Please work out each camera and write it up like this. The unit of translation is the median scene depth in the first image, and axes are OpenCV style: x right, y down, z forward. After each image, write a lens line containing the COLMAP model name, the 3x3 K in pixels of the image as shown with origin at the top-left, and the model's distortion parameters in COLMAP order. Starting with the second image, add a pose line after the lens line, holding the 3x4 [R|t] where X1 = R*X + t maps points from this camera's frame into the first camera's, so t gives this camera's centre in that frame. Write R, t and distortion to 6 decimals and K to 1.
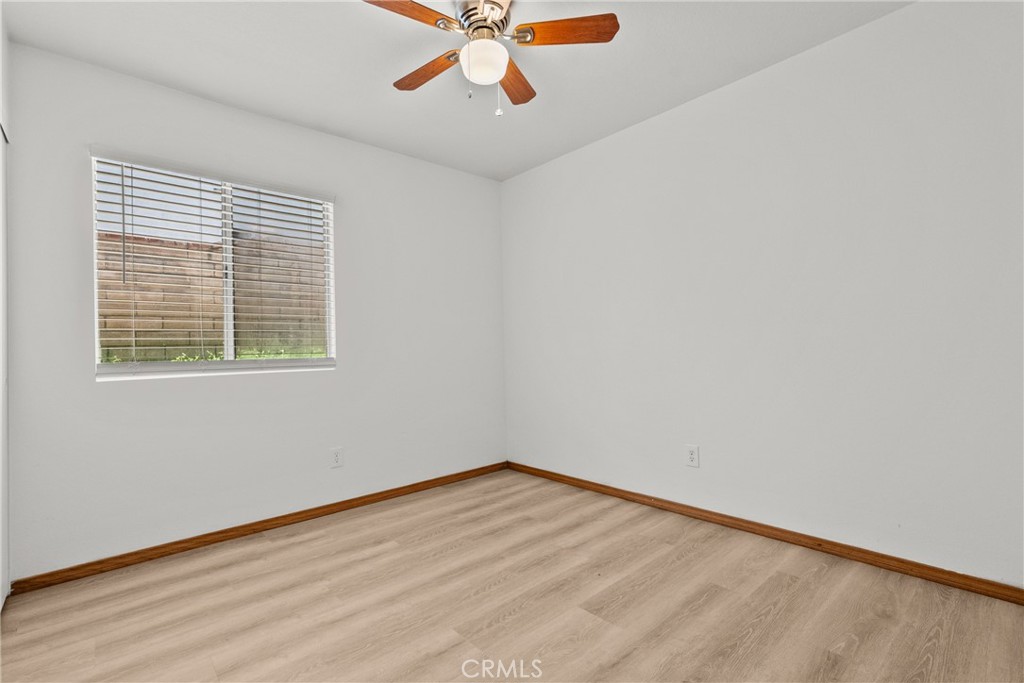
lens RADIAL K [[465.6, 0, 507.9], [0, 465.6, 345.3], [0, 0, 1]] dist [-0.010034, 0.005977]
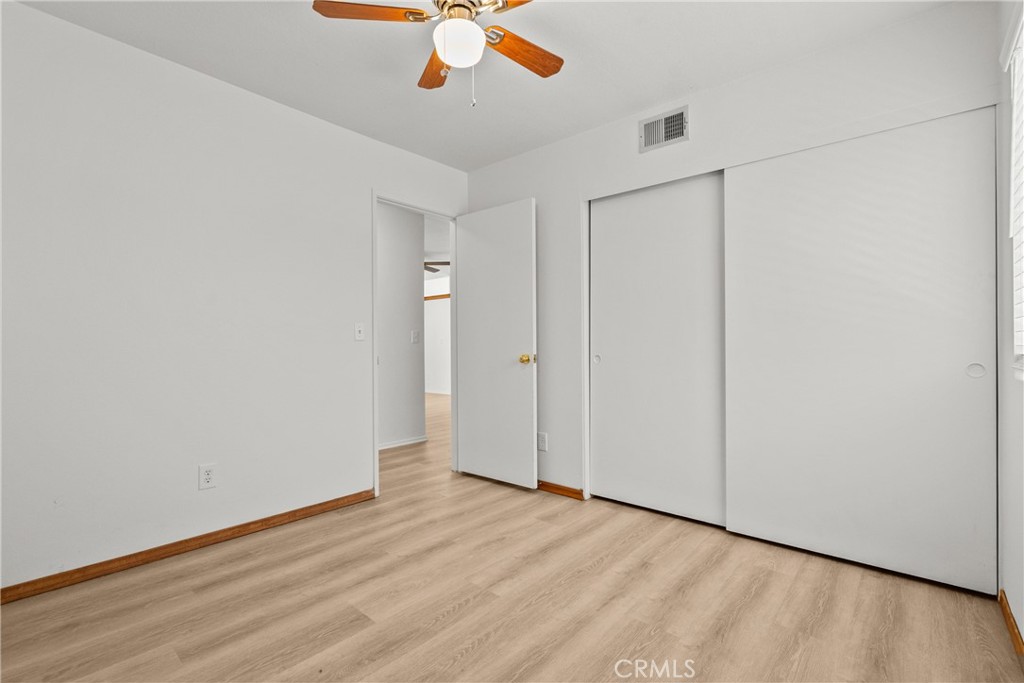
lens RADIAL K [[465.6, 0, 507.9], [0, 465.6, 345.3], [0, 0, 1]] dist [-0.010034, 0.005977]
pose [[-0.991598, 0.028783, -0.126118, -0.013459], [0.028825, 0.999583, 0.001492, 0.003436], [0.126108, -0.002156, -0.992014, 1.995734]]
